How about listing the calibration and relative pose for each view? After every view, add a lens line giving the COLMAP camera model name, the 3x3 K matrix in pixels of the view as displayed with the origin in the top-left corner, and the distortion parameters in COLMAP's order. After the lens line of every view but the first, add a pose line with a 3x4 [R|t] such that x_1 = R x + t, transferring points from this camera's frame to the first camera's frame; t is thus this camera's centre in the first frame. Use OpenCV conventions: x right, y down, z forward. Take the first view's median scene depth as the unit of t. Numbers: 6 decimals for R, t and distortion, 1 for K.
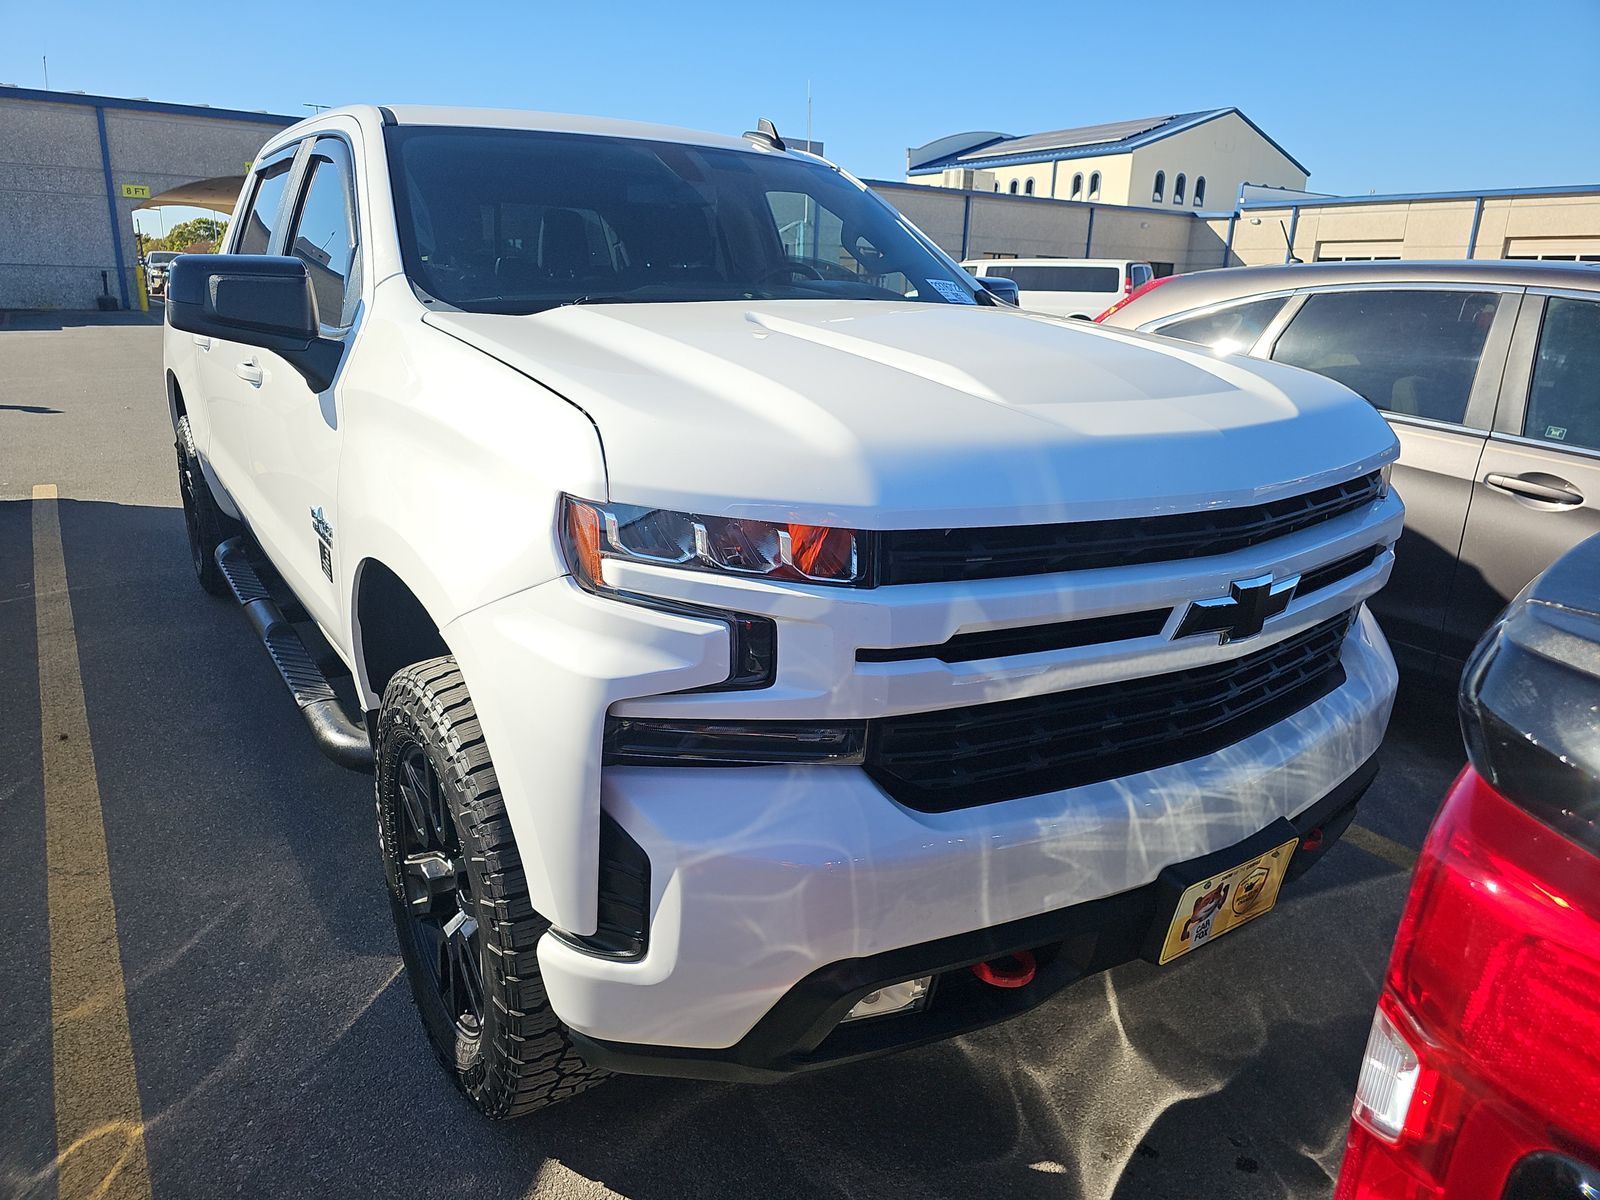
lens RADIAL K [[1057.2, 0, 792.8], [0, 1057.2, 602.4], [0, 0, 1]] dist [0.058348, -0.055035]
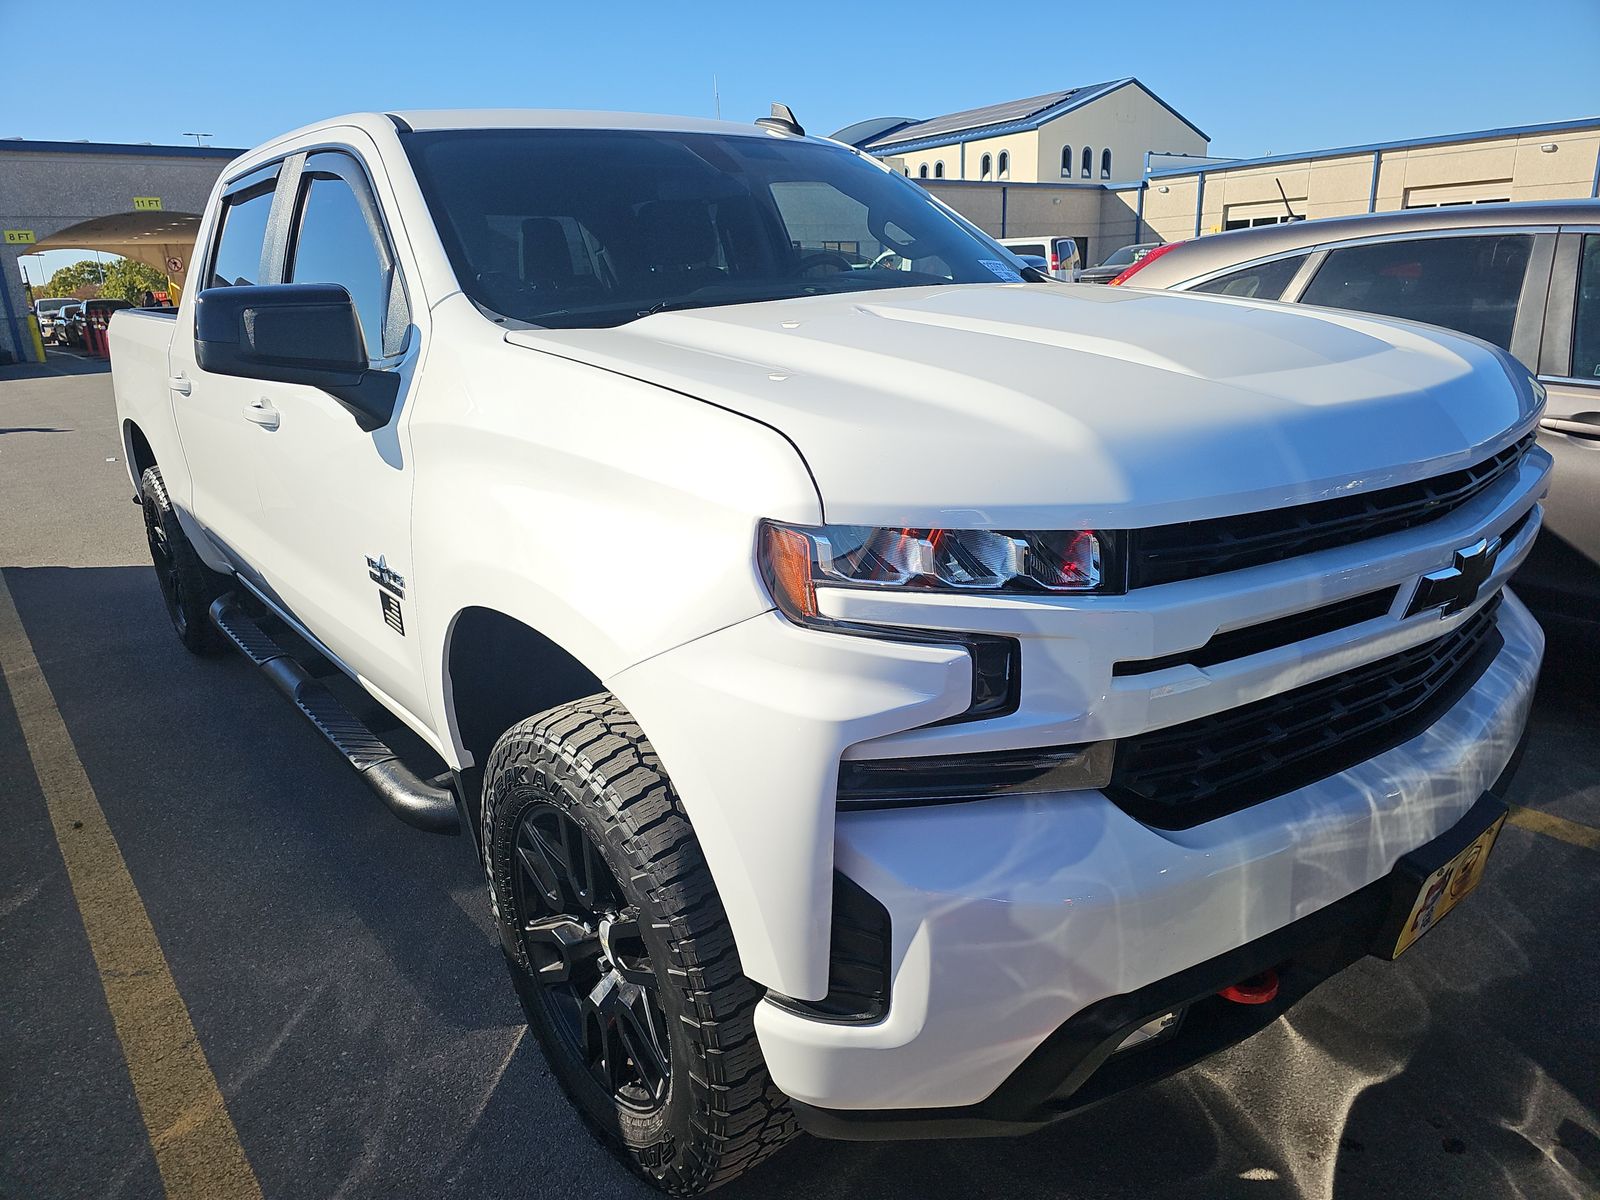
lens RADIAL K [[1053.6, 0, 802.6], [0, 1053.6, 627.6], [0, 0, 1]] dist [0.059472, -0.055674]
pose [[0.993992, -0.091958, 0.059363, -0.164388], [0.090486, 0.995531, 0.027028, -0.021967], [-0.061583, -0.021494, 0.997870, 0.072259]]
